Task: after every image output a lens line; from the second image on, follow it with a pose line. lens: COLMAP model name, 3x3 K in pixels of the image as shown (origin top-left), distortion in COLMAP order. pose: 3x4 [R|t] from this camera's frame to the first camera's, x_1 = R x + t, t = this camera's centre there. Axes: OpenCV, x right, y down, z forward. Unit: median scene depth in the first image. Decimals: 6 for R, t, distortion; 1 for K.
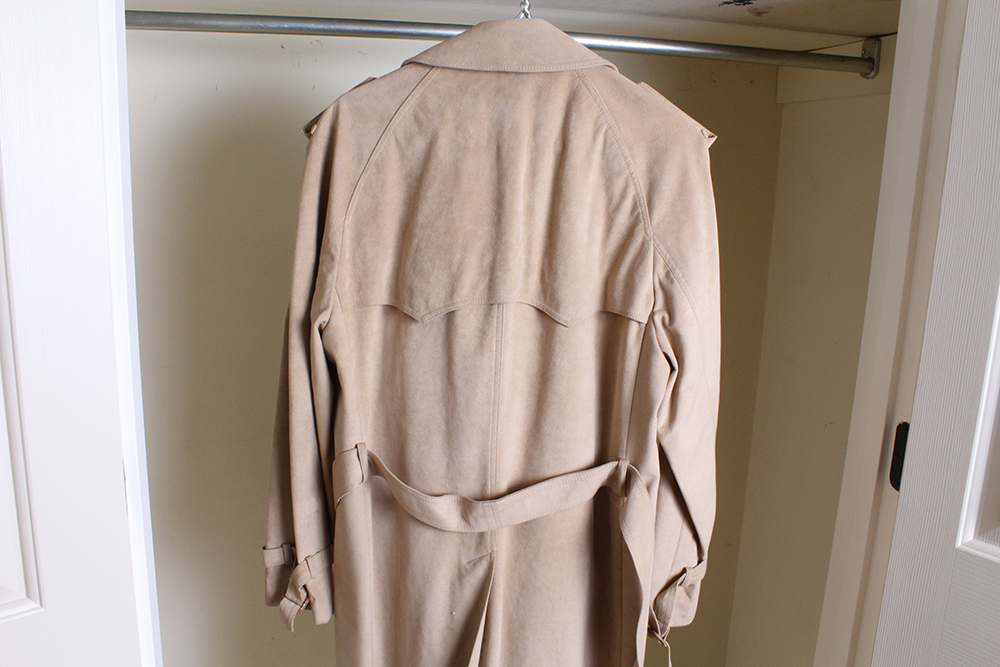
lens RADIAL K [[877.6, 0, 510.3], [0, 877.6, 327.7], [0, 0, 1]] dist [-0.119545, 0.035985]
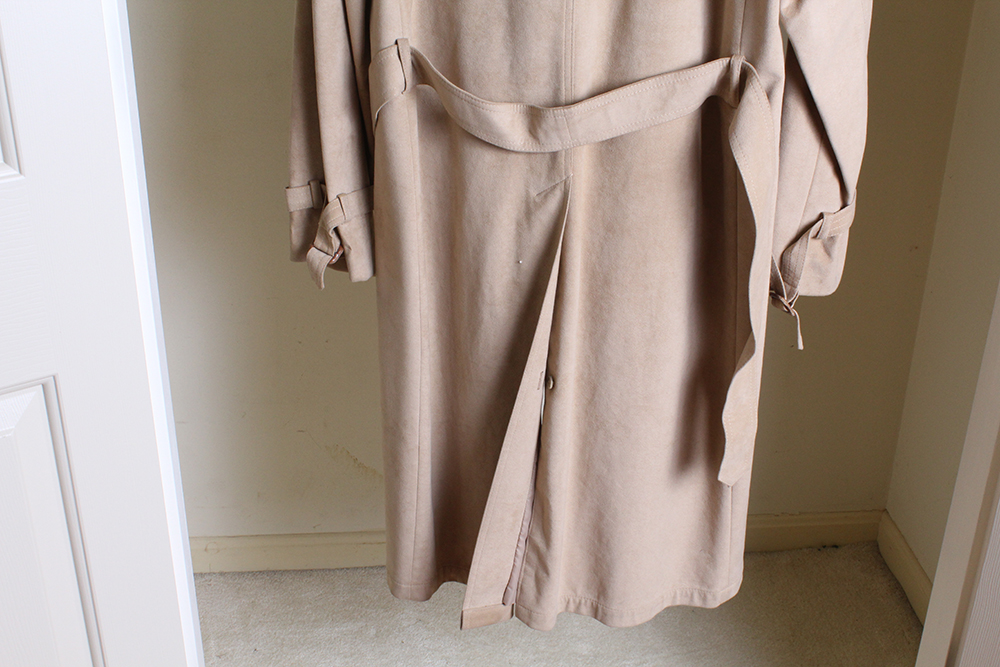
lens RADIAL K [[1305.8, 0, 500.8], [0, 1305.8, 322.8], [0, 0, 1]] dist [-0.035149, 0.000000]
pose [[0.991174, 0.022620, -0.130620, 0.074718], [0.004643, 0.978806, 0.204736, 0.139027], [0.132483, -0.203535, 0.970063, -0.178740]]
